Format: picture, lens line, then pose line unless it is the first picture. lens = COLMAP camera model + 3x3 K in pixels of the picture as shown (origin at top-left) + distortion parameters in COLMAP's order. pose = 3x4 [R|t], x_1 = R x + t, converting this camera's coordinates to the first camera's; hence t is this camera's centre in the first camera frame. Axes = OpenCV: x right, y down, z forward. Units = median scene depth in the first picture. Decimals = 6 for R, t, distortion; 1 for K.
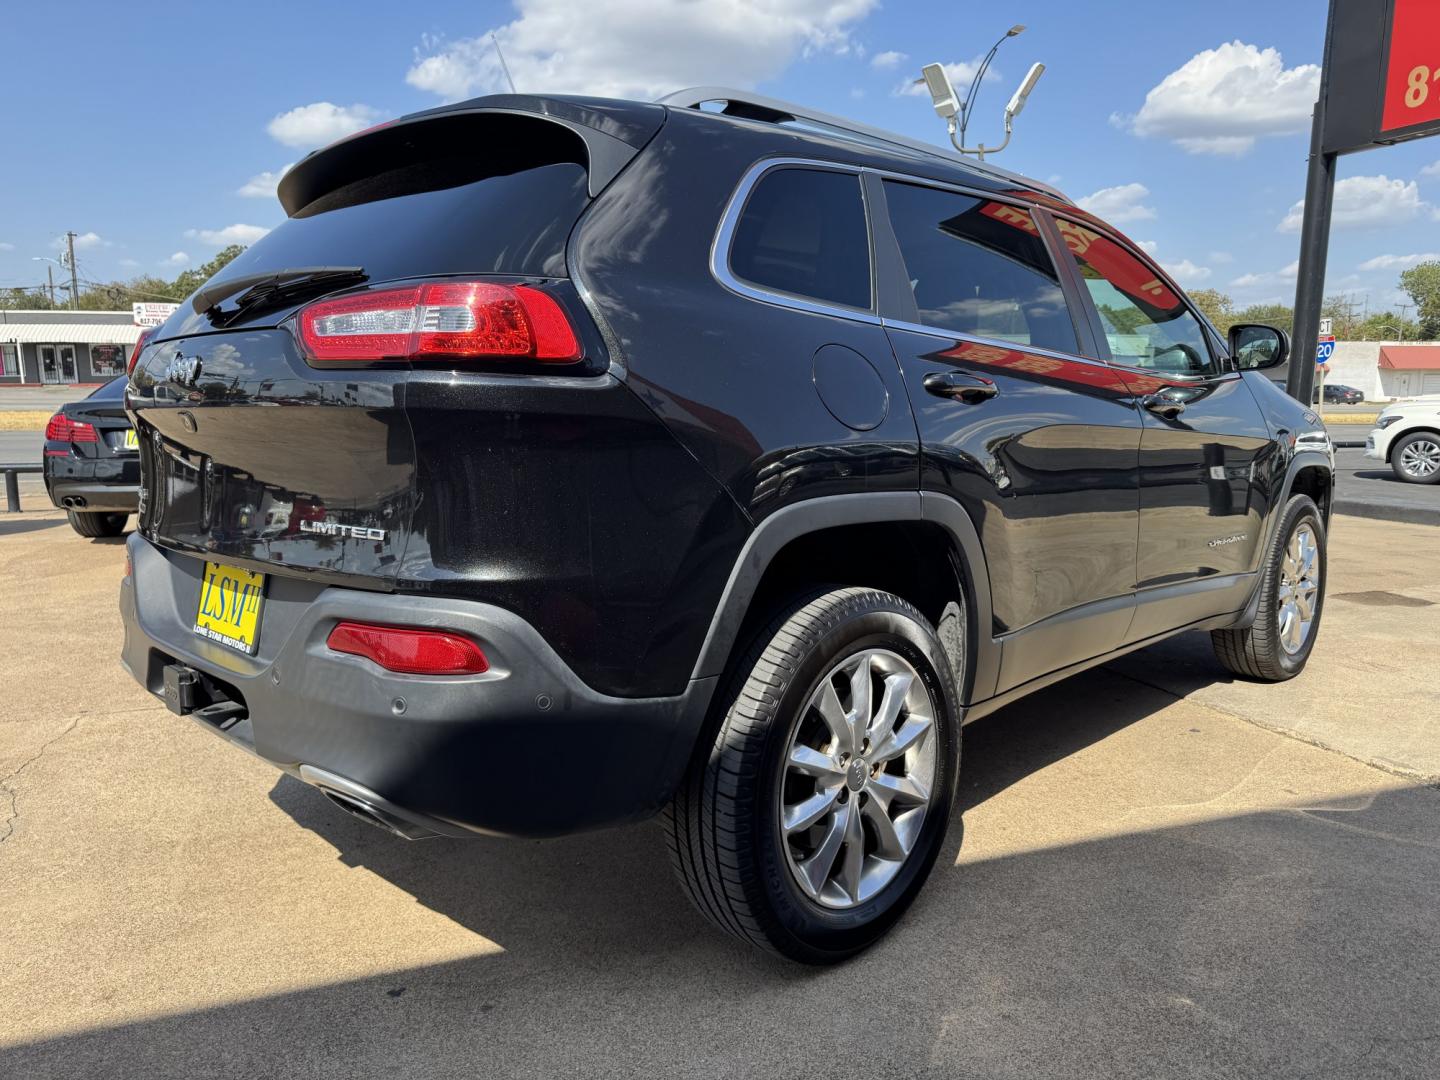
lens RADIAL K [[1036.5, 0, 699.8], [0, 1036.5, 538.8], [0, 0, 1]] dist [-0.010215, -0.008580]
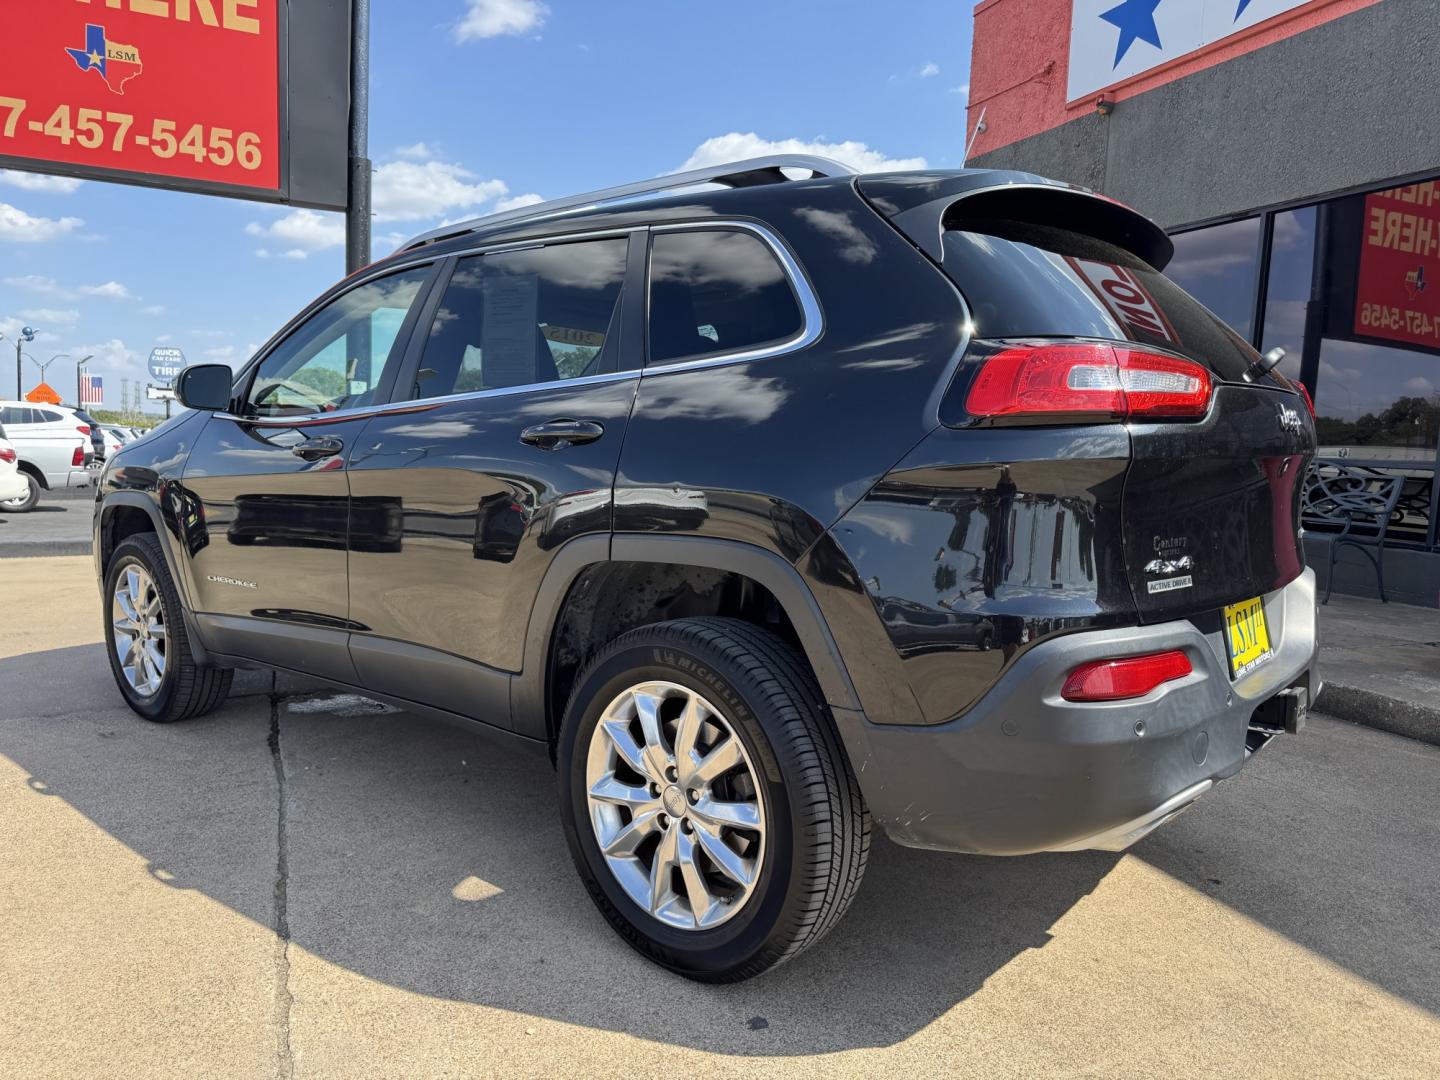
lens RADIAL K [[1036.5, 0, 724.1], [0, 1036.5, 539.5], [0, 0, 1]] dist [-0.010215, -0.008580]
pose [[-0.091540, -0.084959, 0.992171, -1.284916], [0.109012, 0.989511, 0.094789, -0.170733], [-0.989817, 0.116836, -0.081318, 1.412517]]
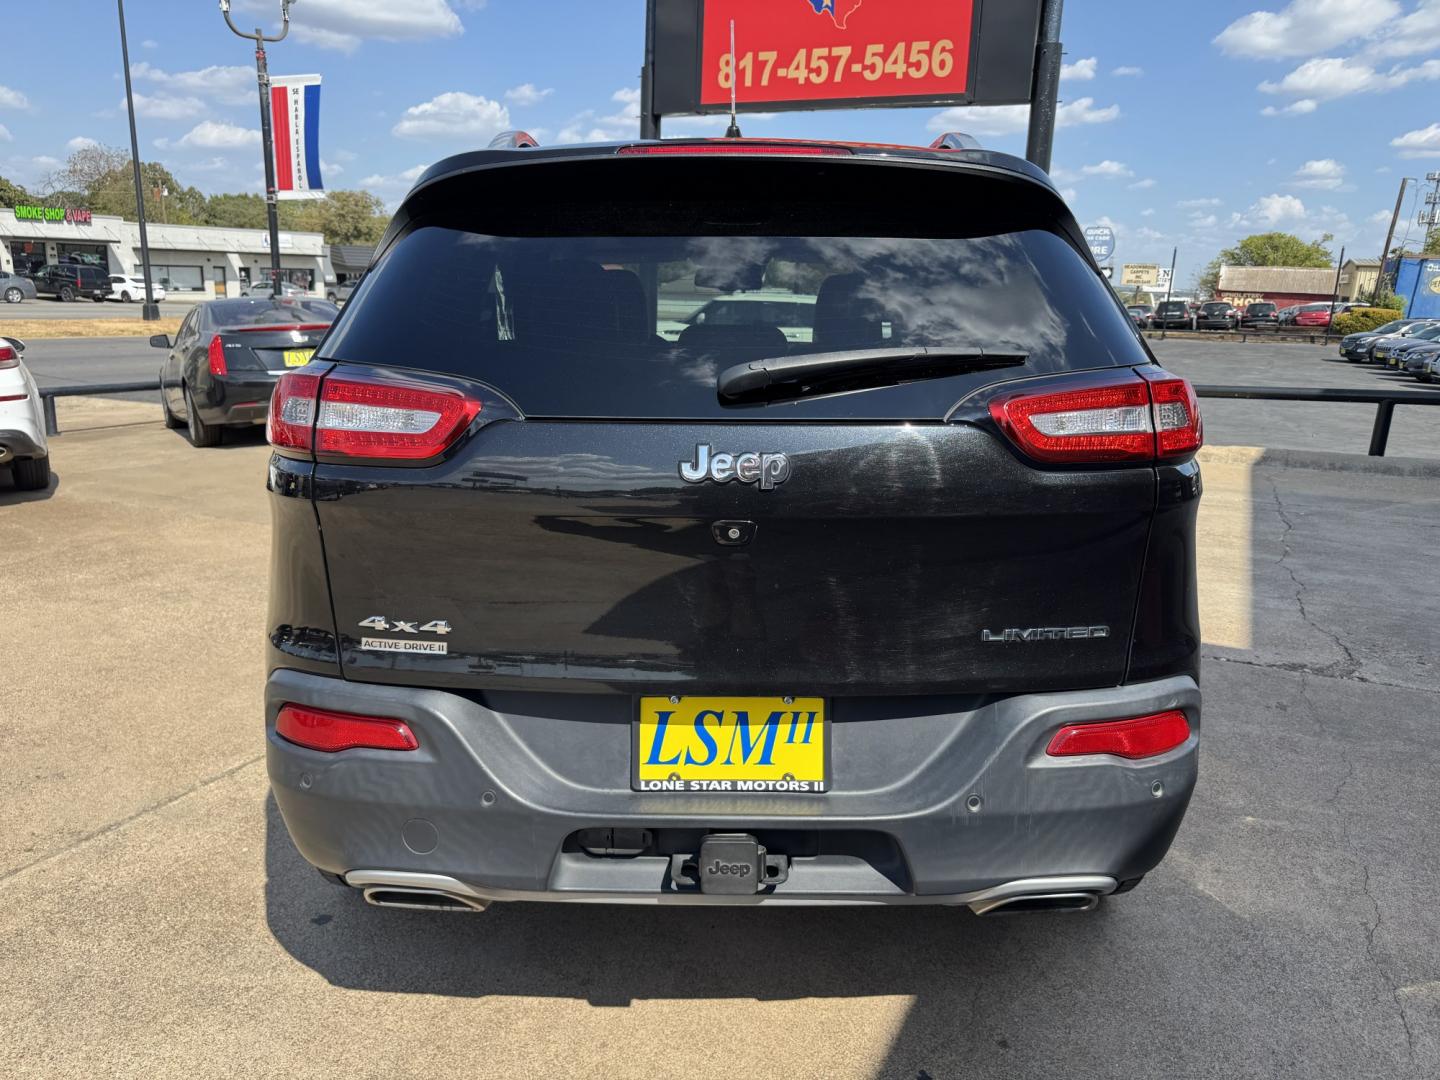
lens RADIAL K [[1036.5, 0, 713.7], [0, 1036.5, 543.8], [0, 0, 1]] dist [-0.010215, -0.008580]
pose [[0.706911, -0.145750, 0.692123, -0.862670], [0.074348, 0.988429, 0.132212, -0.168329], [-0.703385, -0.042004, 0.709567, 0.394567]]
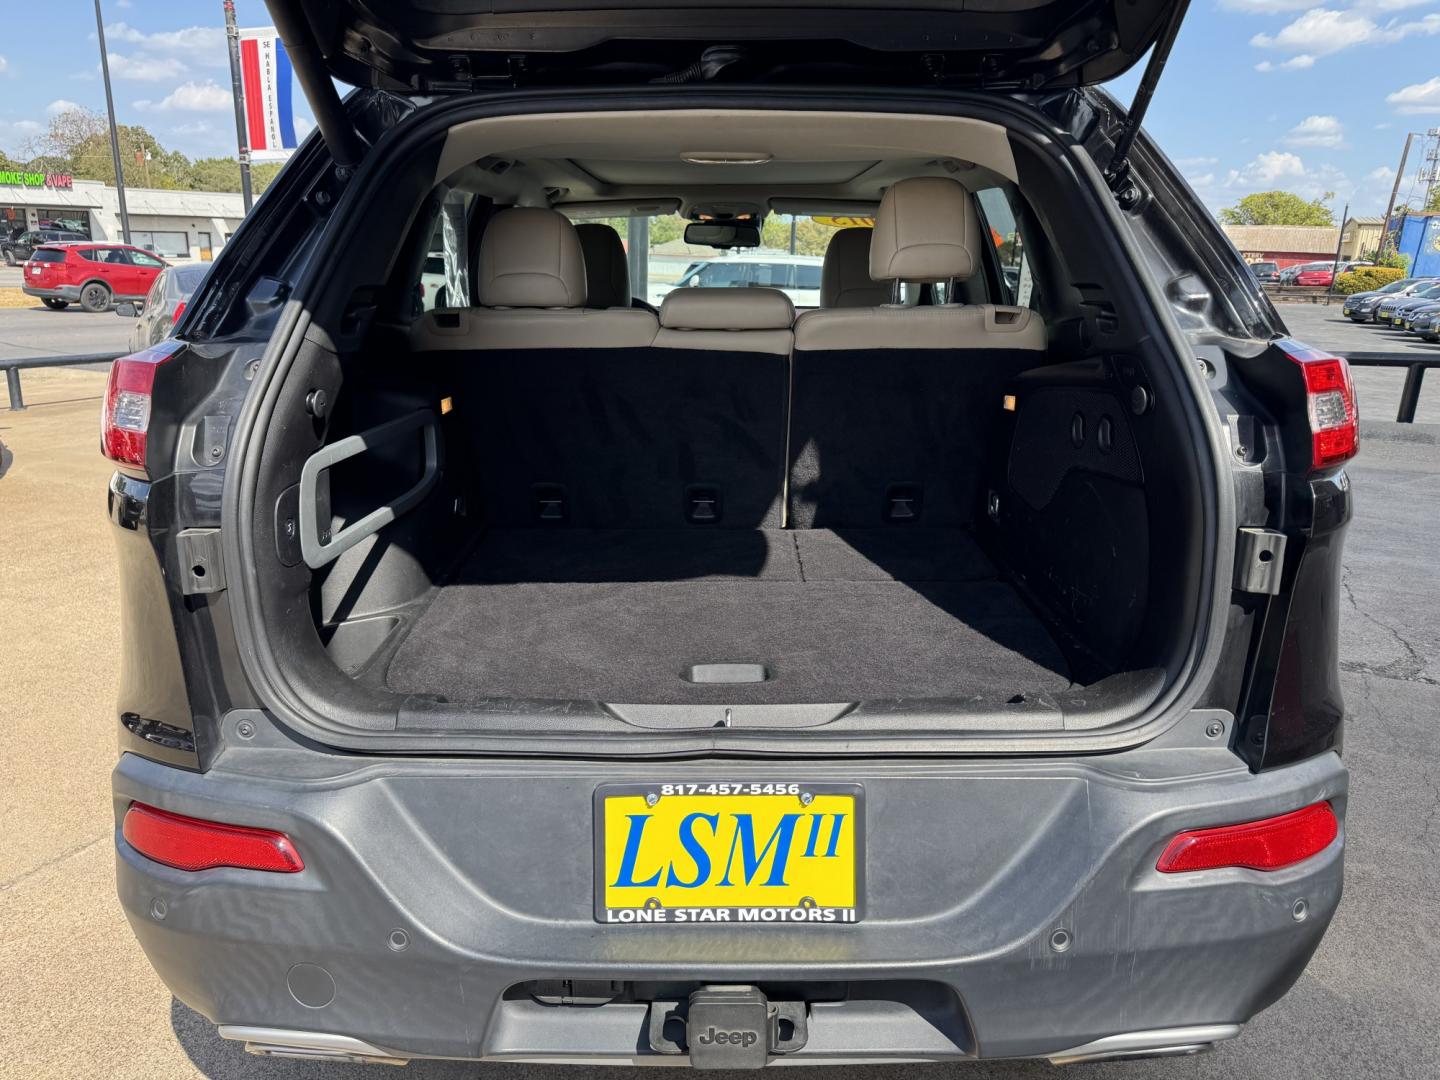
lens RADIAL K [[1036.5, 0, 716.3], [0, 1036.5, 542.5], [0, 0, 1]] dist [-0.010215, -0.008580]
pose [[0.700985, -0.173931, 0.691641, -0.726583], [0.081488, 0.982987, 0.164608, -0.181810], [-0.708505, -0.059027, 0.703233, 0.525359]]
